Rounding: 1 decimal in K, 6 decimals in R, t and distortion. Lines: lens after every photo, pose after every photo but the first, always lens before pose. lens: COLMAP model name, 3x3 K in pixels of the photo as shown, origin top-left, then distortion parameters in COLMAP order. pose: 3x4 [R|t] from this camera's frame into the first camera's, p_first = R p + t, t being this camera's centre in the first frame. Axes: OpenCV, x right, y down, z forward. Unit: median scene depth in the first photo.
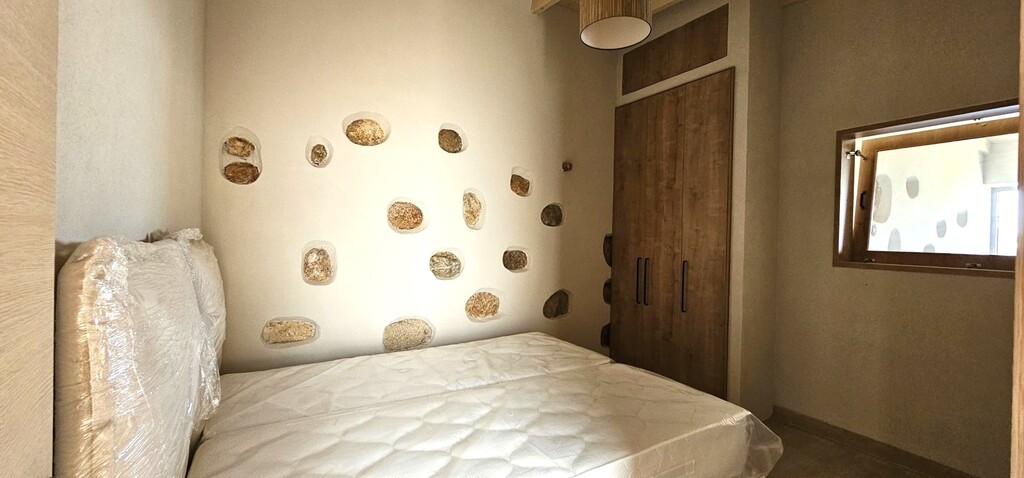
lens RADIAL K [[419.6, 0, 515.8], [0, 419.6, 242.3], [0, 0, 1]] dist [0.002760, -0.000266]
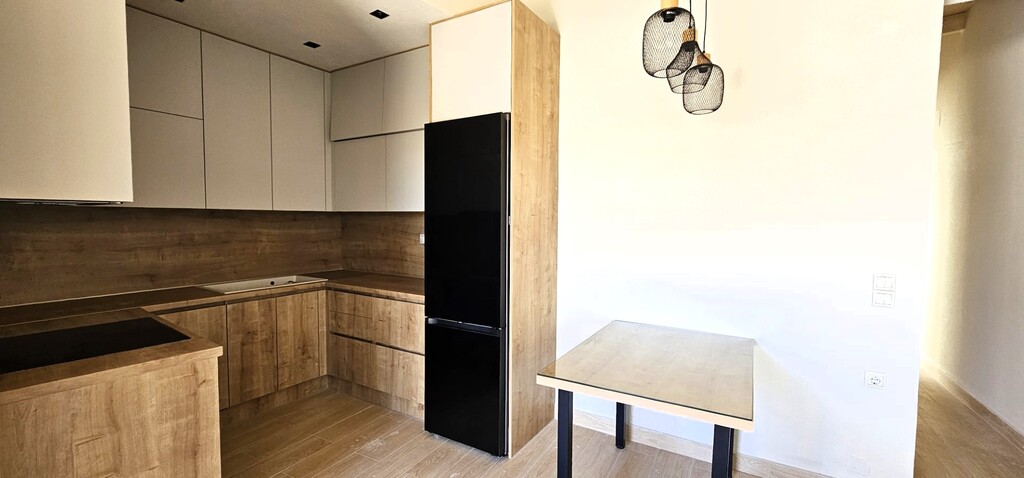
lens RADIAL K [[419.6, 0, 510.6], [0, 419.6, 239.5], [0, 0, 1]] dist [0.002760, -0.000266]
pose [[-0.467977, -0.065894, 0.881280, -0.258317], [-0.009231, 0.997526, 0.069684, 0.039285], [-0.883692, 0.024475, -0.467428, 1.646797]]
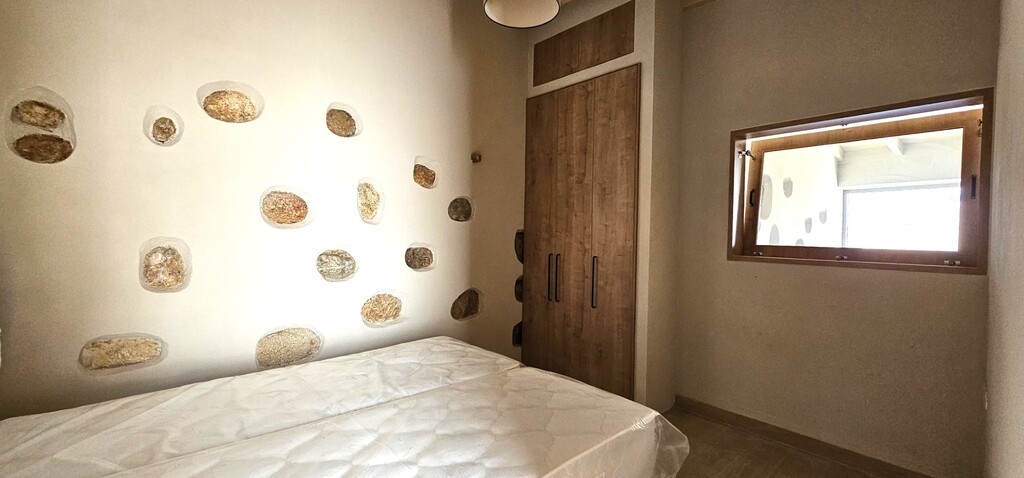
lens RADIAL K [[419.6, 0, 513.0], [0, 419.6, 242.8], [0, 0, 1]] dist [0.002760, -0.000266]
pose [[0.981872, -0.006078, 0.189449, 0.029968], [0.004209, 0.999938, 0.010266, 0.001242], [-0.189500, -0.009282, 0.981837, 0.073568]]
